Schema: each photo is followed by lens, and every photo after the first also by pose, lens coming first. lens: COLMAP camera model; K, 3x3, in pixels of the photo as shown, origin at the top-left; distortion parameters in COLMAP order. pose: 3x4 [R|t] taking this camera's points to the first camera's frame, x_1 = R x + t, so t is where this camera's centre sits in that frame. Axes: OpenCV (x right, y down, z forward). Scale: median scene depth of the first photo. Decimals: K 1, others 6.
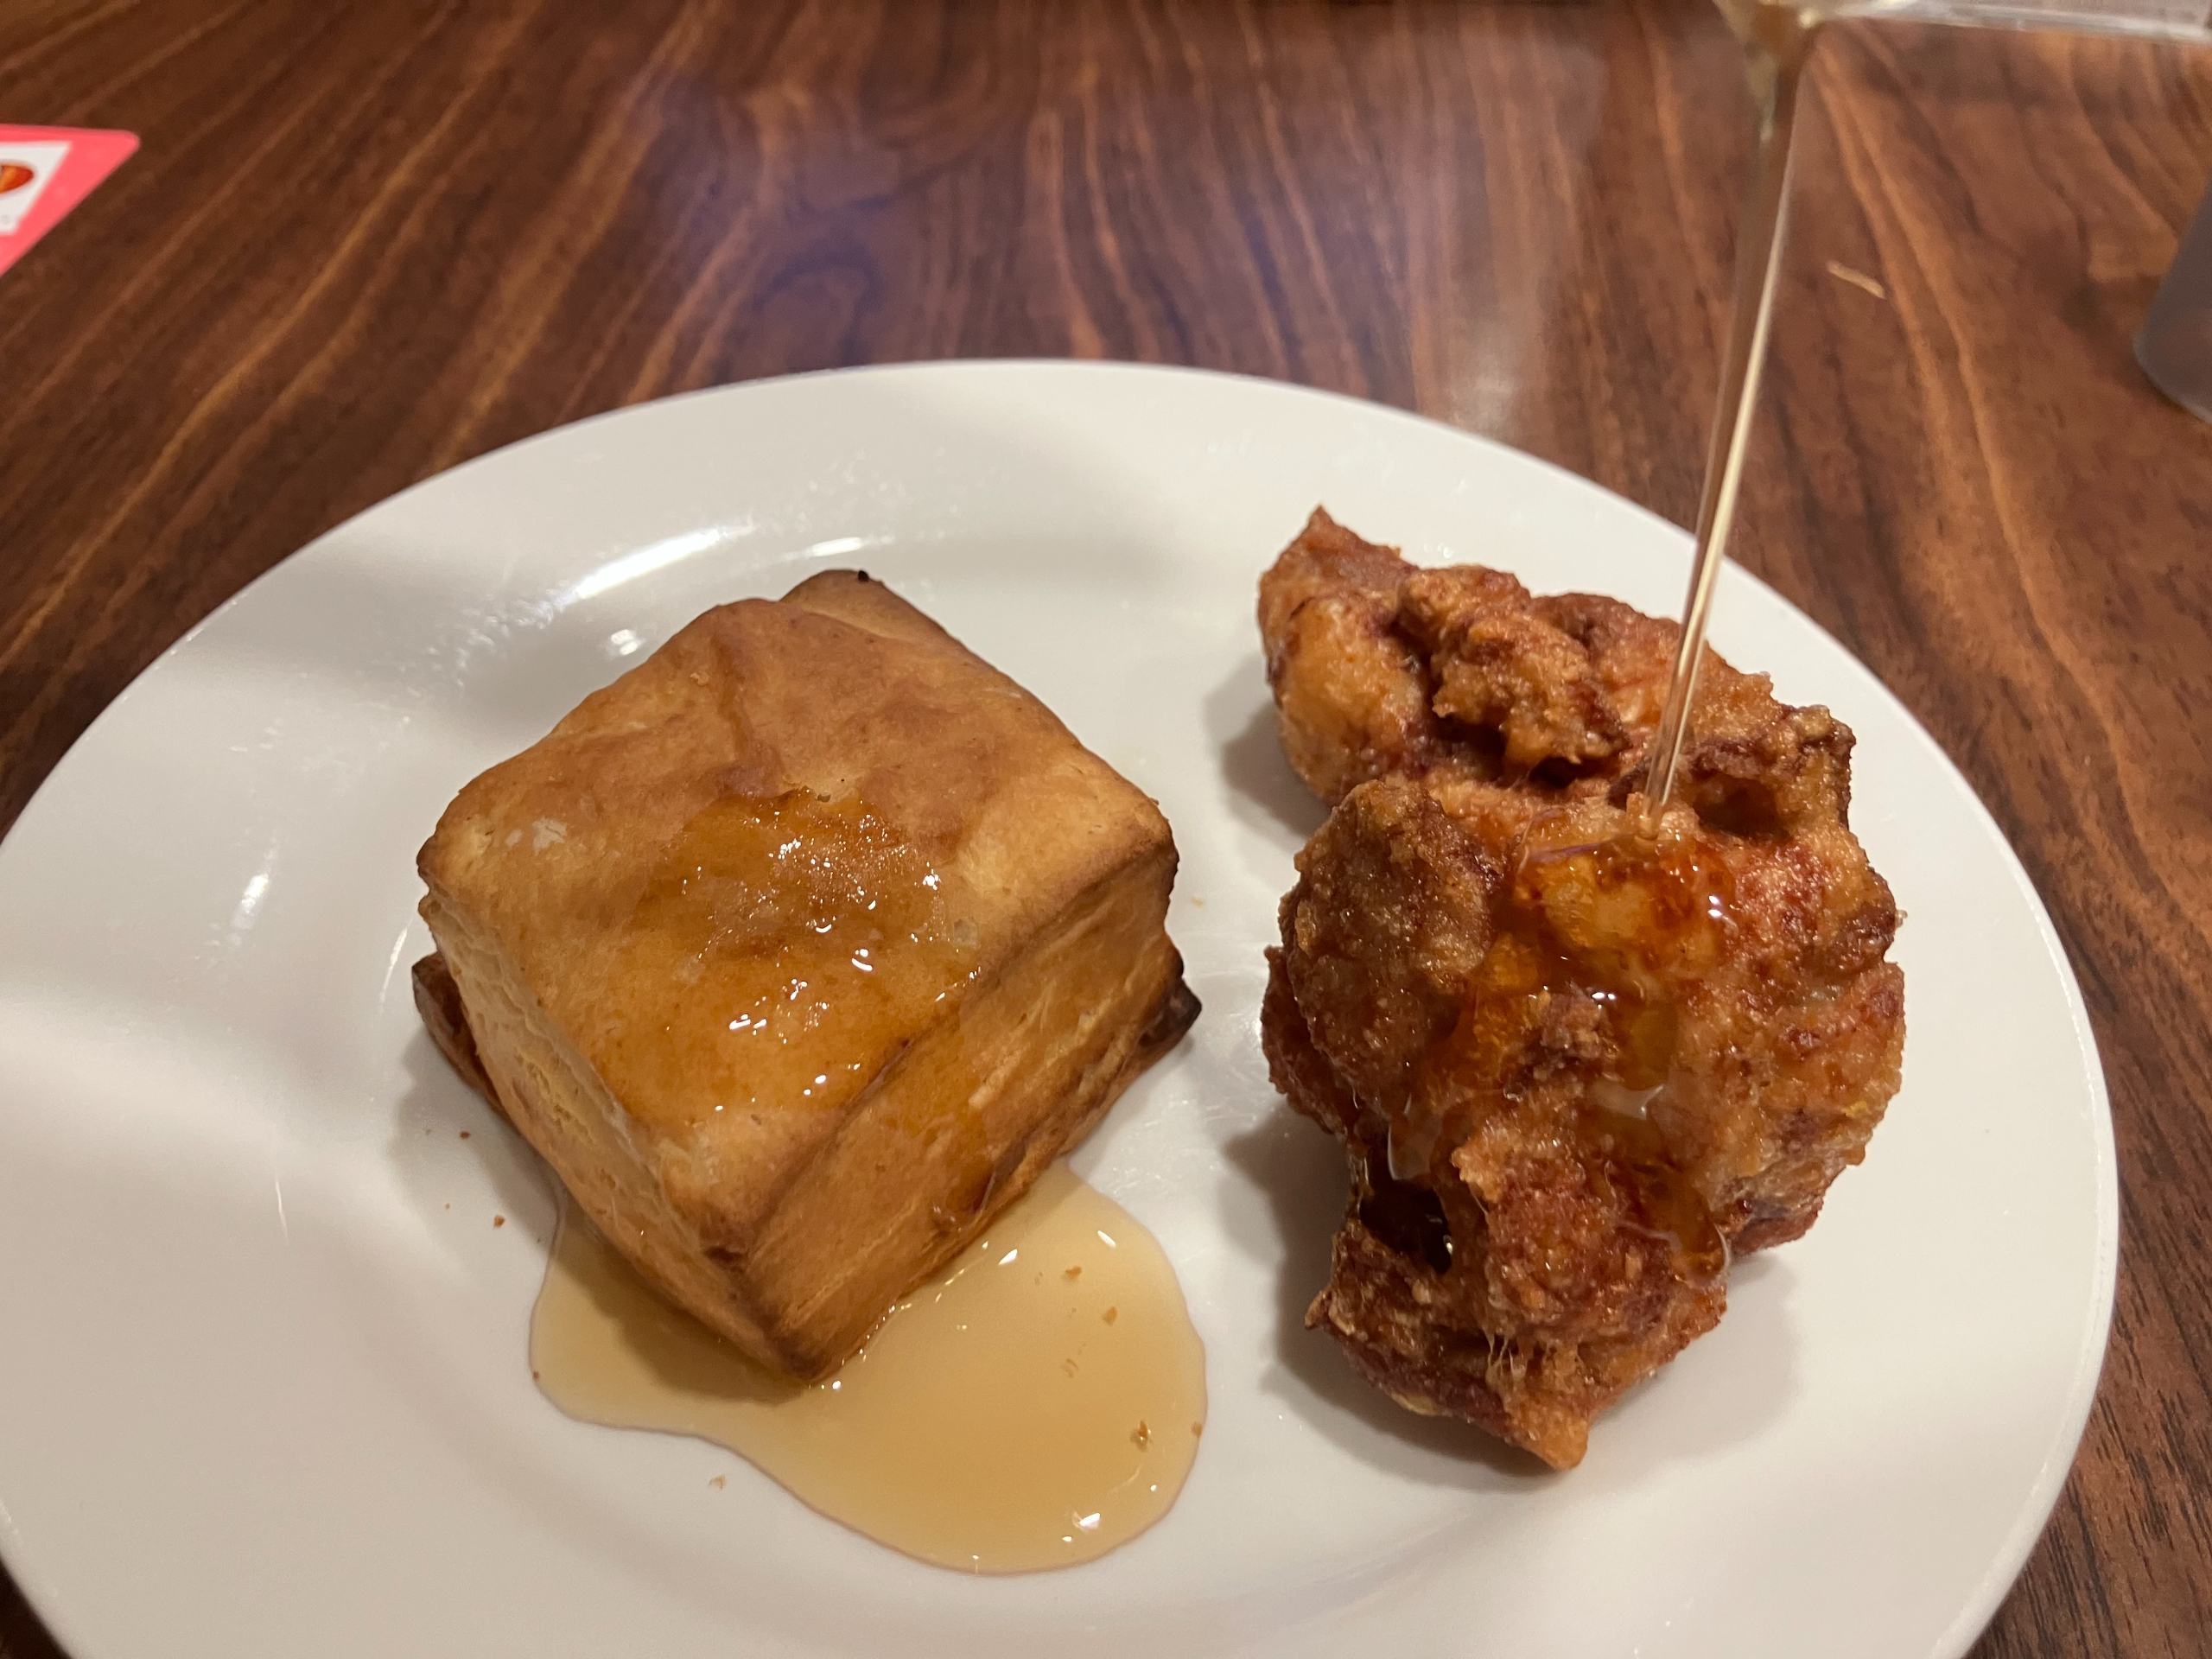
lens RADIAL K [[1797.3, 0, 1106.0], [0, 1797.3, 829.5], [0, 0, 1]] dist [0.054046, -0.001739]
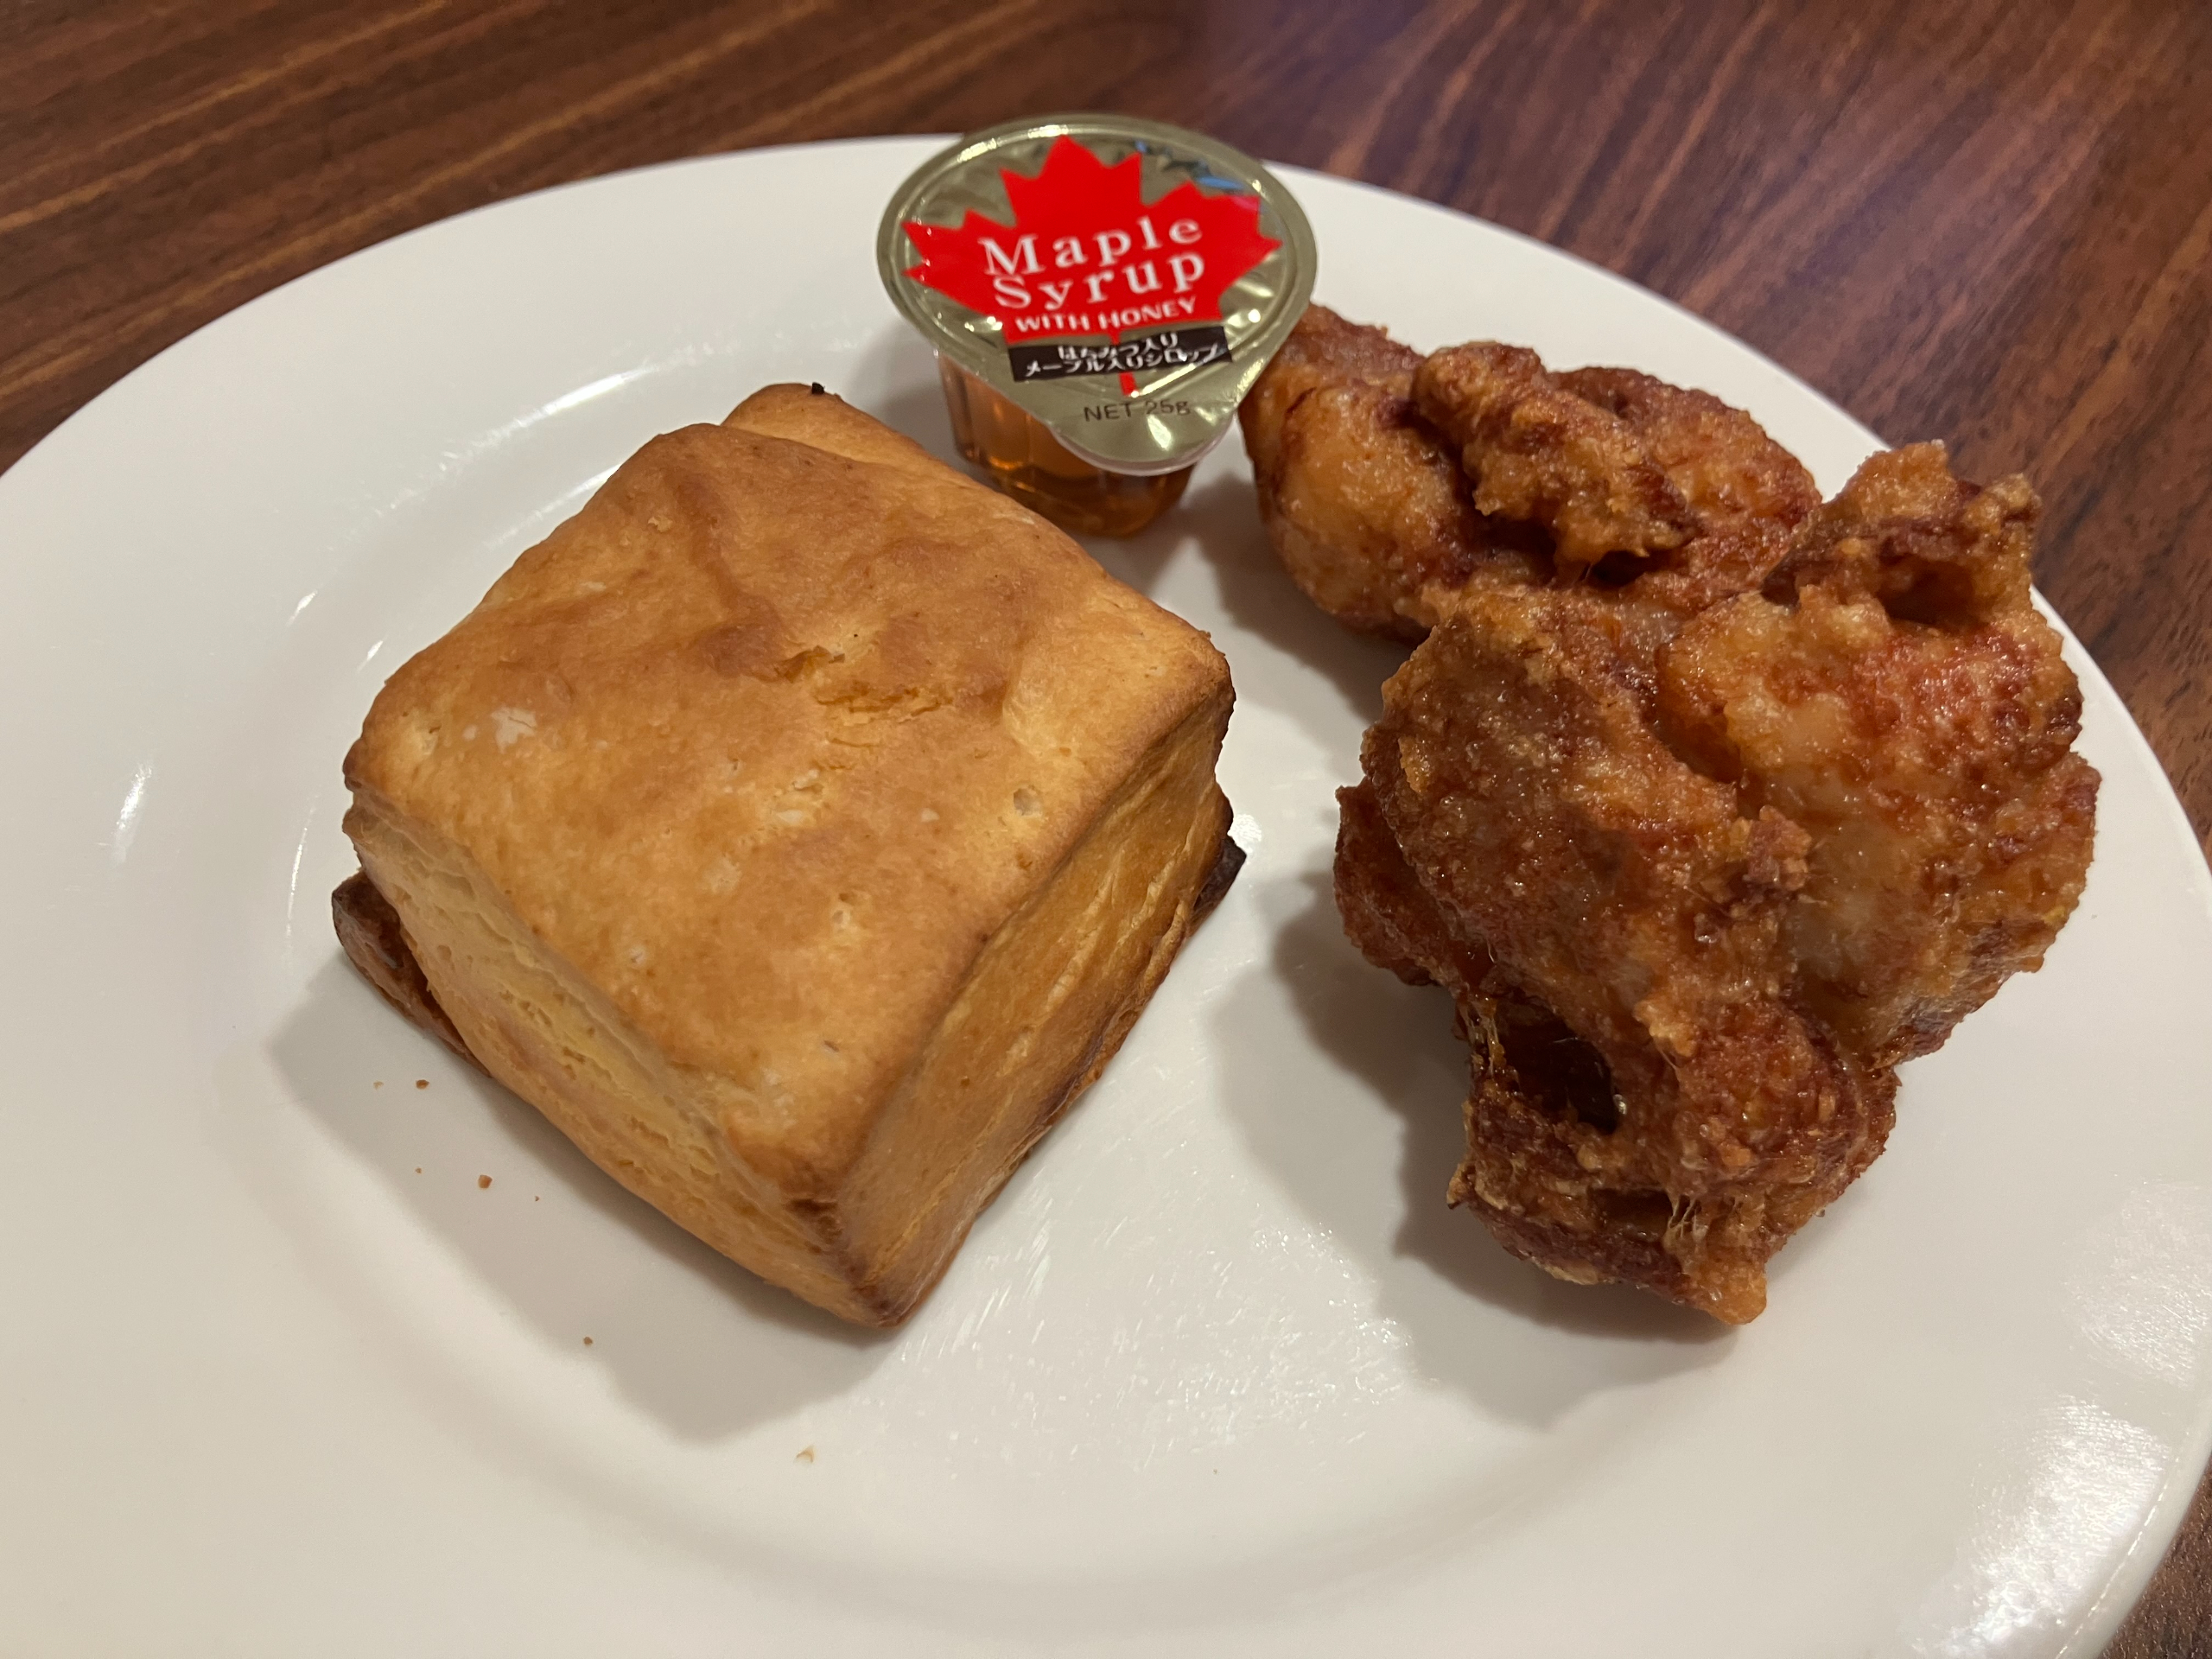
lens RADIAL K [[1881.6, 0, 1223.6], [0, 1881.6, 831.6], [0, 0, 1]] dist [0.146491, -0.558638]
pose [[0.987892, -0.085733, 0.129301, -0.106820], [0.073076, 0.992336, 0.099645, -0.012762], [-0.136853, -0.088990, 0.986586, 0.097148]]
